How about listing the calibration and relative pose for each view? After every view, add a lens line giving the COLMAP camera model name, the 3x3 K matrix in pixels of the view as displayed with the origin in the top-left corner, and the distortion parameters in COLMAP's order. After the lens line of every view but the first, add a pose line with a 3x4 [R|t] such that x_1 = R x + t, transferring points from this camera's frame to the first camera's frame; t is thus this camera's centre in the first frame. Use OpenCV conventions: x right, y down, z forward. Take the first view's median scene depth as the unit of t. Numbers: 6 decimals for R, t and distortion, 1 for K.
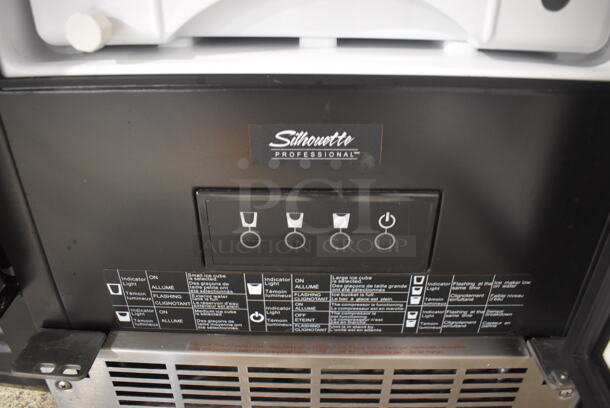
lens RADIAL K [[481.7, 0, 305.0], [0, 481.7, 204.0], [0, 0, 1]] dist [-0.091158, 0.014233]
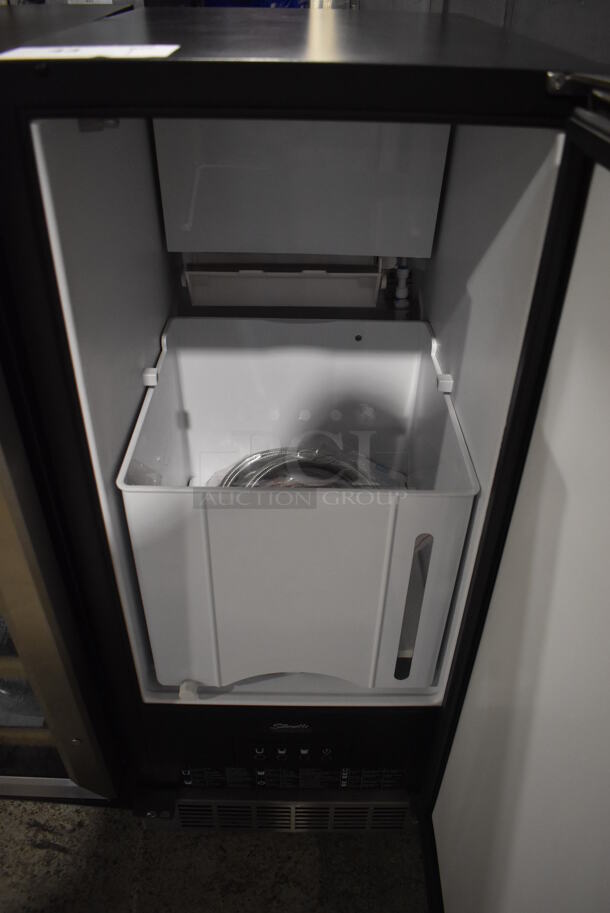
lens RADIAL K [[721.0, 0, 304.7], [0, 721.0, 475.0], [0, 0, 1]] dist [-0.091158, 0.014233]
pose [[0.999672, -0.002389, 0.025505, 0.001306], [-0.000493, 0.993664, 0.112392, -1.320348], [-0.025612, -0.112368, 0.993337, -1.682809]]
